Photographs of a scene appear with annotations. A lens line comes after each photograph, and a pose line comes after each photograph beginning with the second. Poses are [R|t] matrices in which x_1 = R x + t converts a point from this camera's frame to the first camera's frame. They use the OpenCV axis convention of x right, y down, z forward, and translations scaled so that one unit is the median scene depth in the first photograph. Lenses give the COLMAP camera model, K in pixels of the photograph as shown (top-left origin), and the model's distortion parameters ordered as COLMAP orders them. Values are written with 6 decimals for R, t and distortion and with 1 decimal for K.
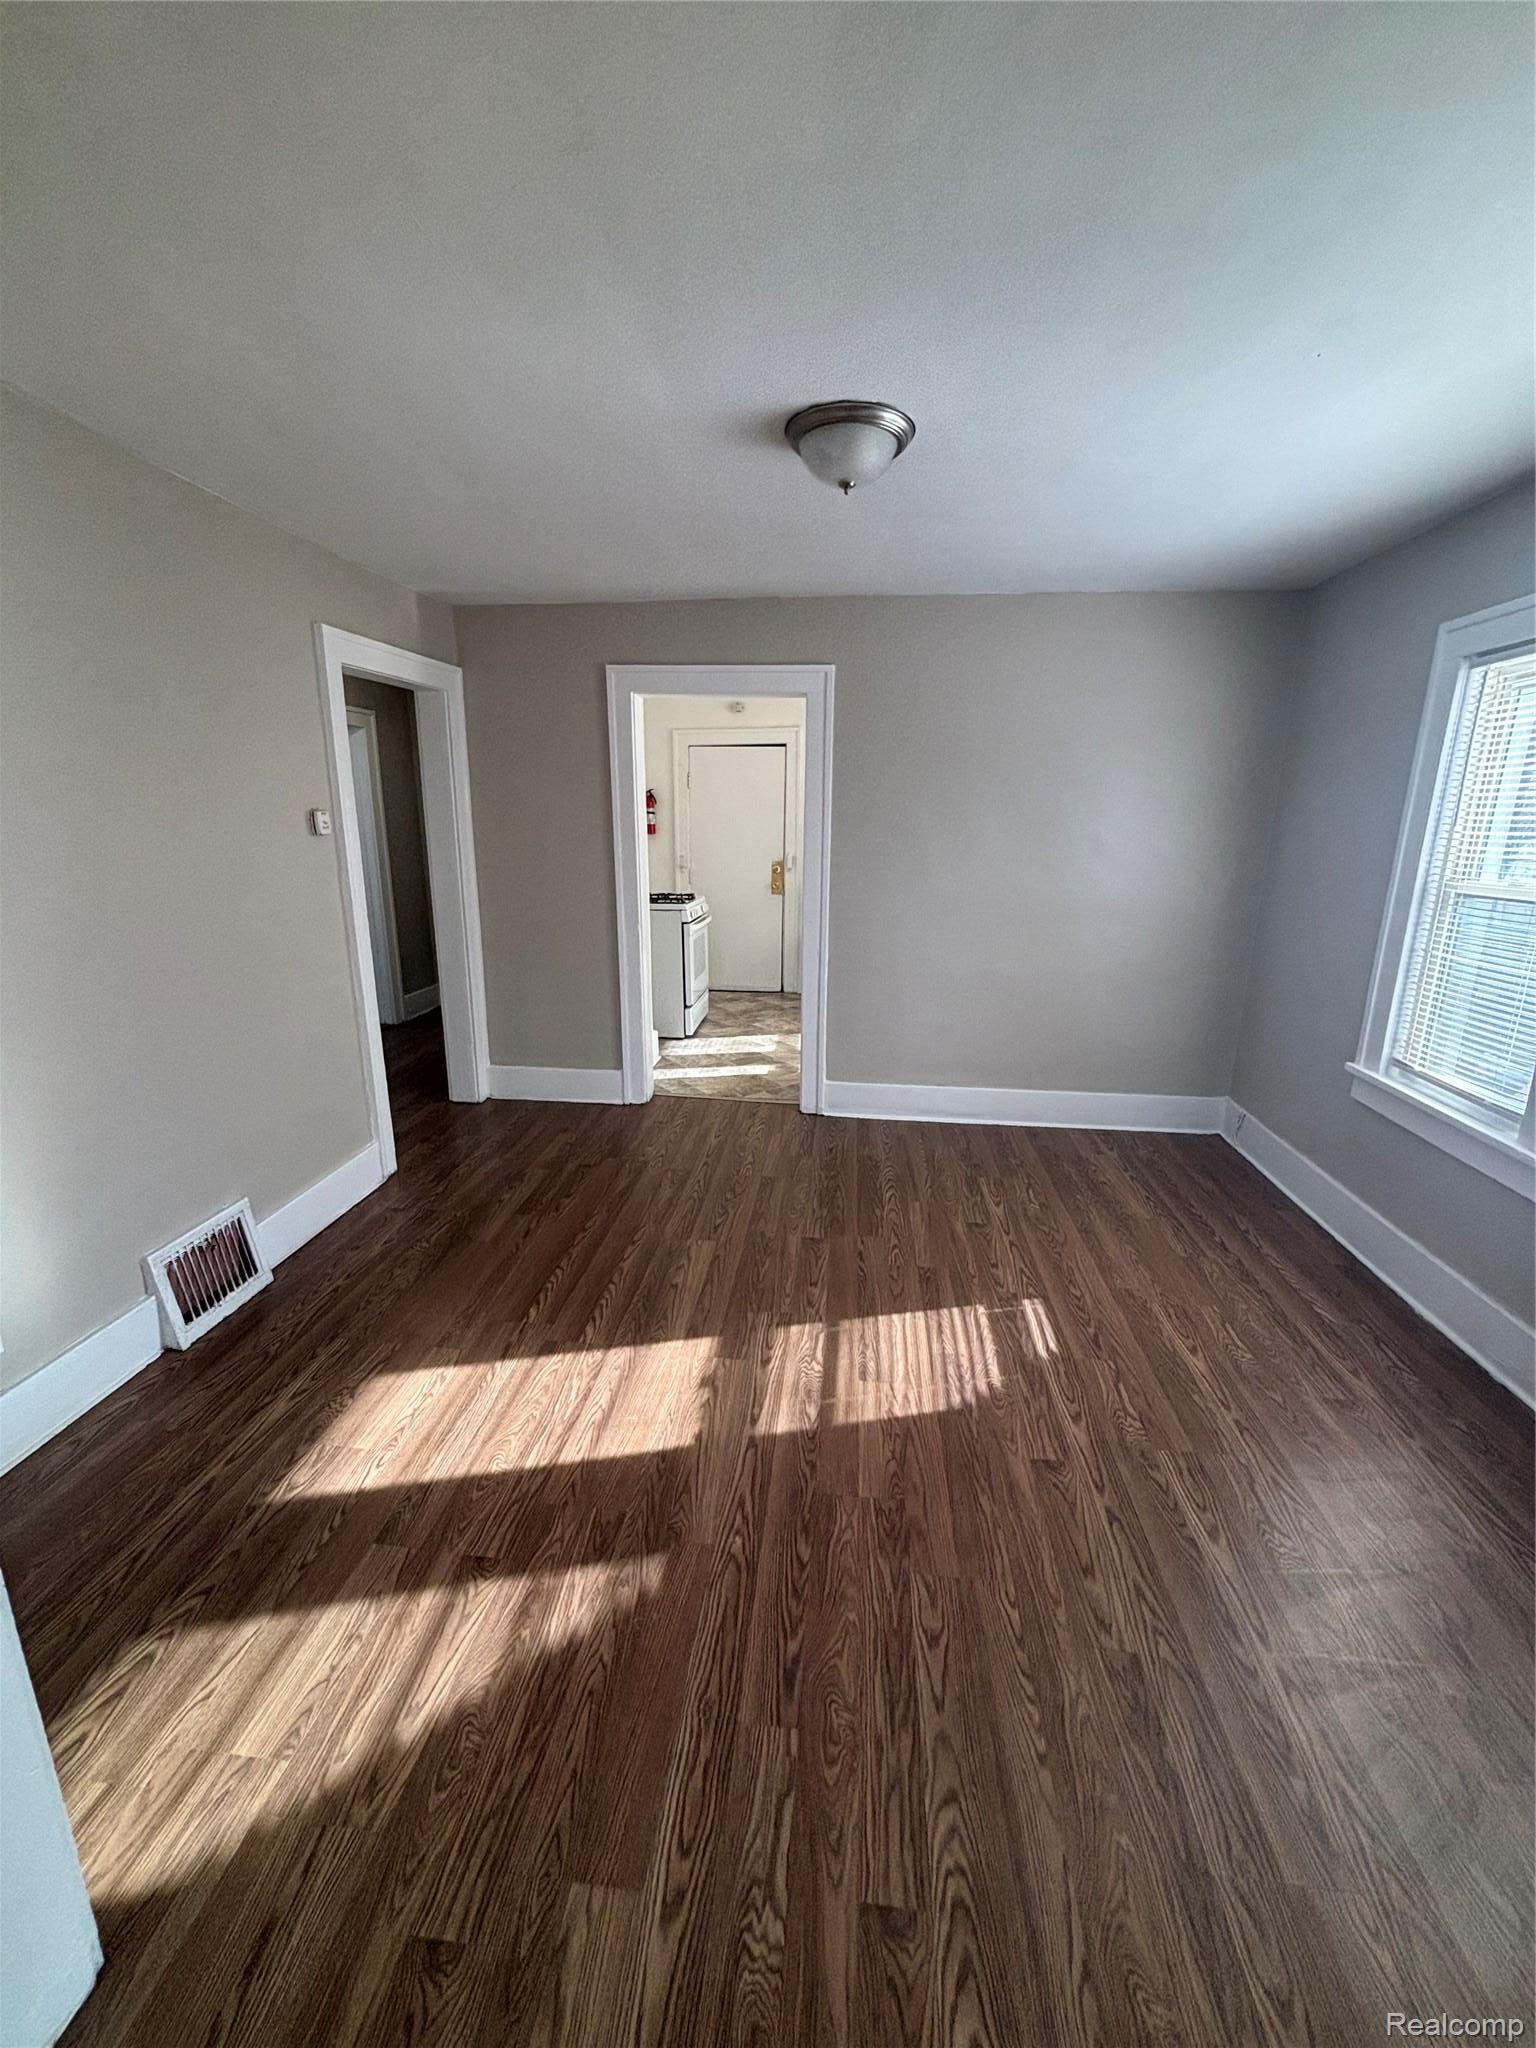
lens RADIAL K [[830.4, 0, 770.5], [0, 830.4, 1031.5], [0, 0, 1]] dist [0.000198, 0.000090]
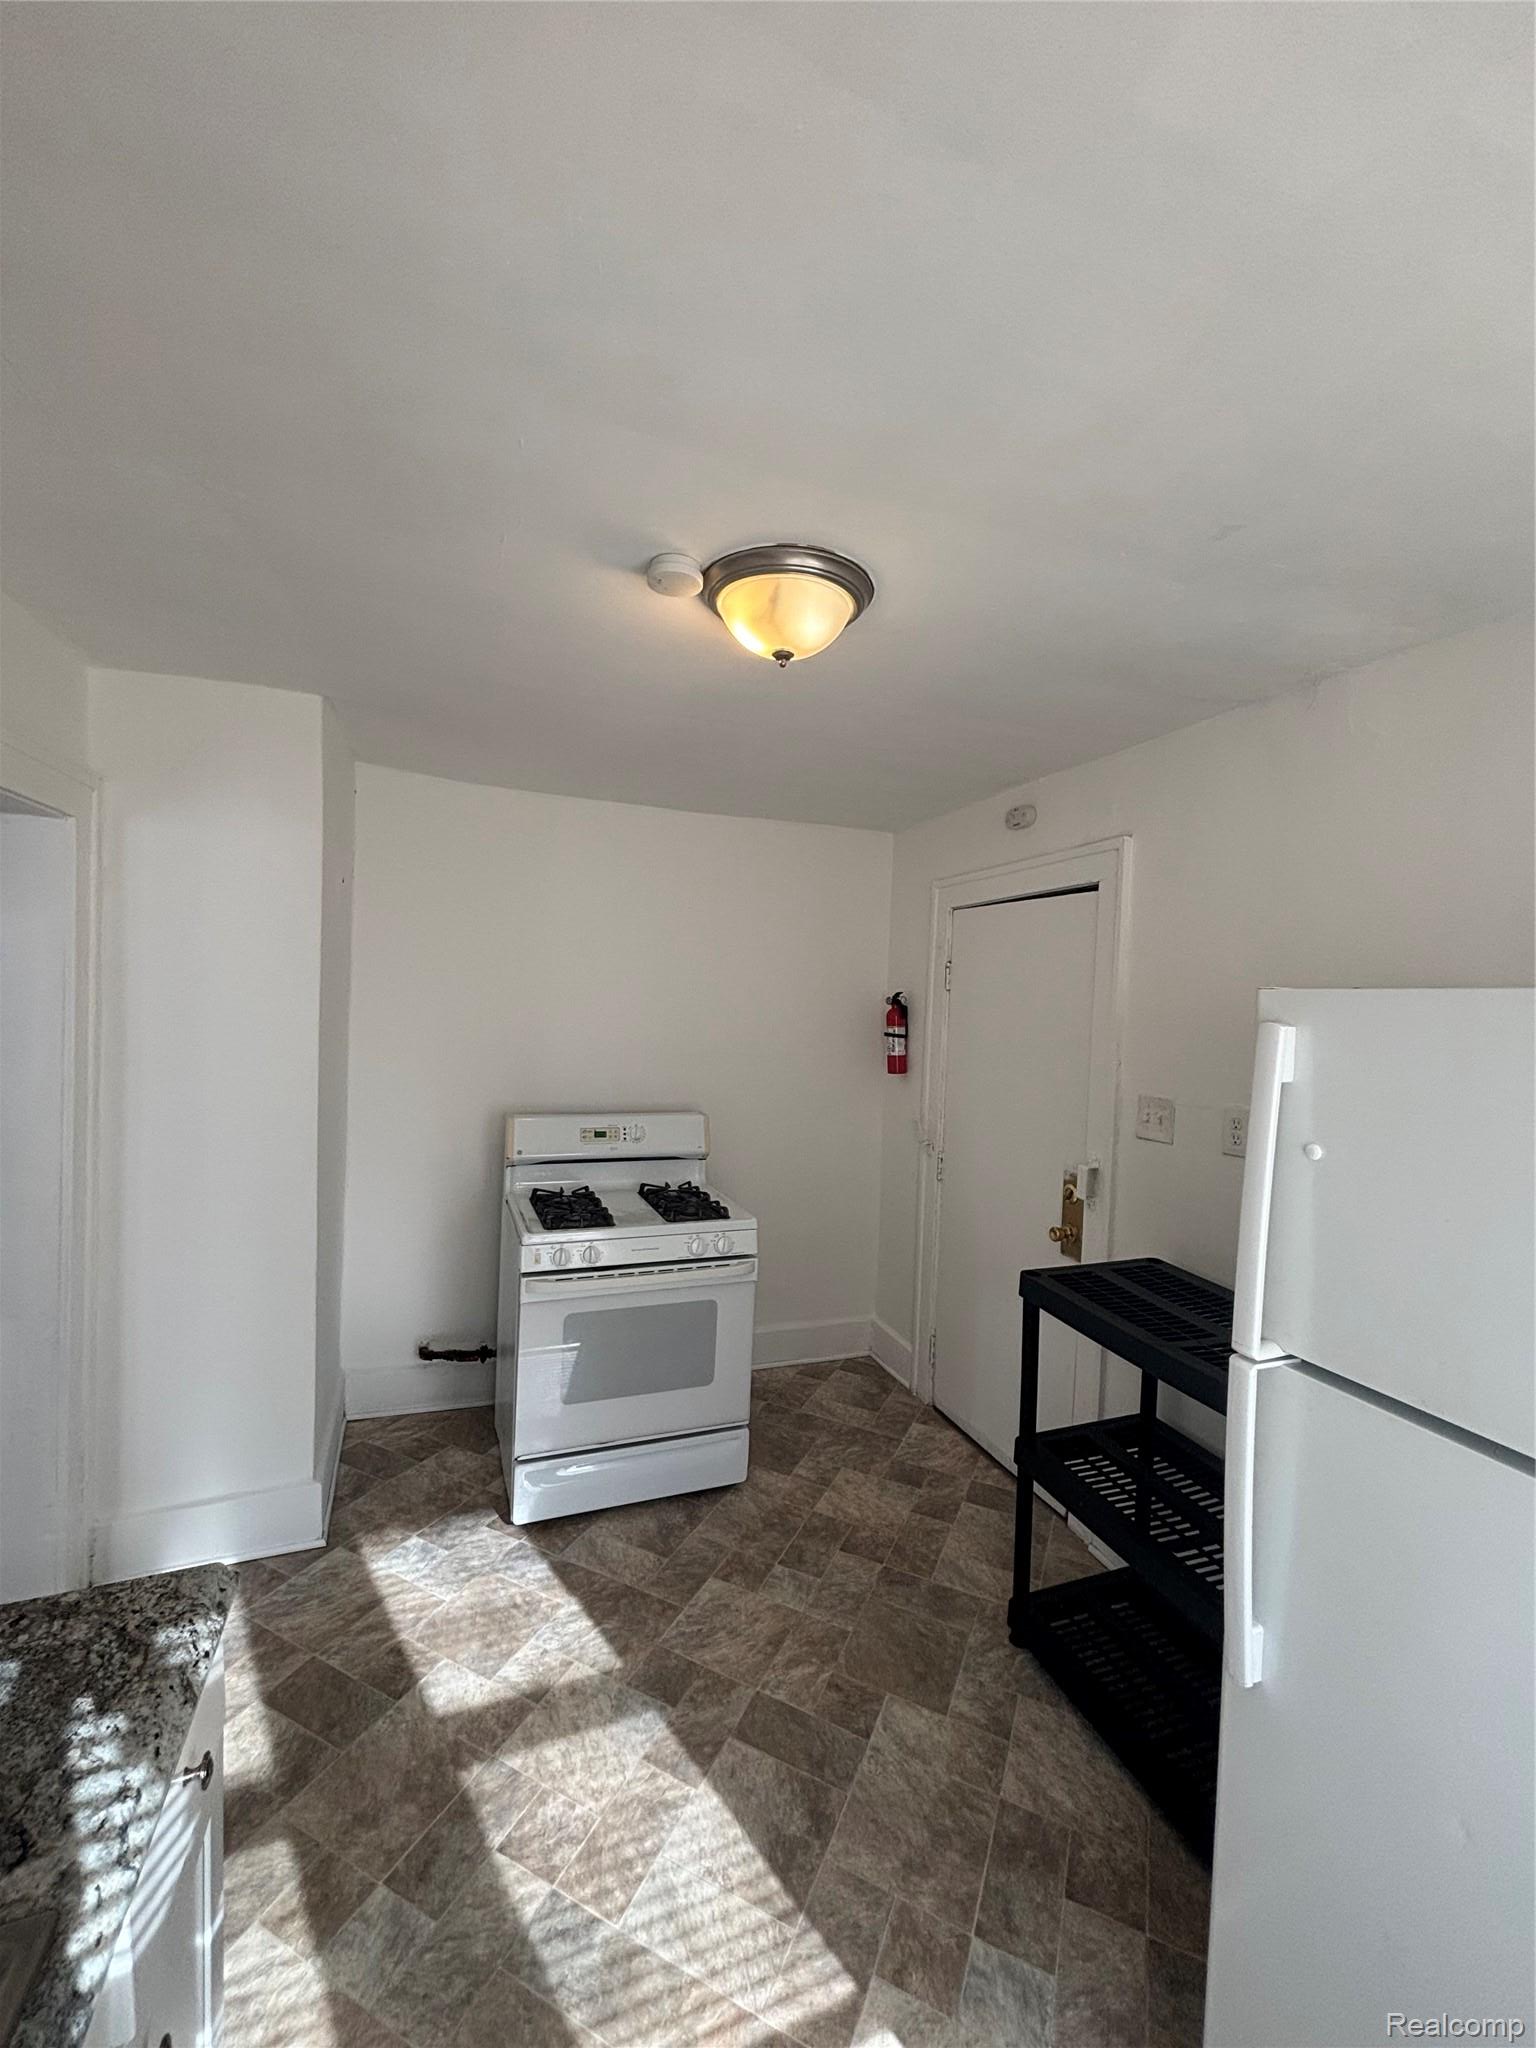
lens RADIAL K [[830.4, 0, 774.4], [0, 830.4, 1022.1], [0, 0, 1]] dist [0.000198, 0.000090]
pose [[0.464342, 0.032347, -0.885065, 0.326483], [-0.260475, 0.960124, -0.101566, -0.227320], [0.846487, 0.277698, 0.454251, 0.796229]]
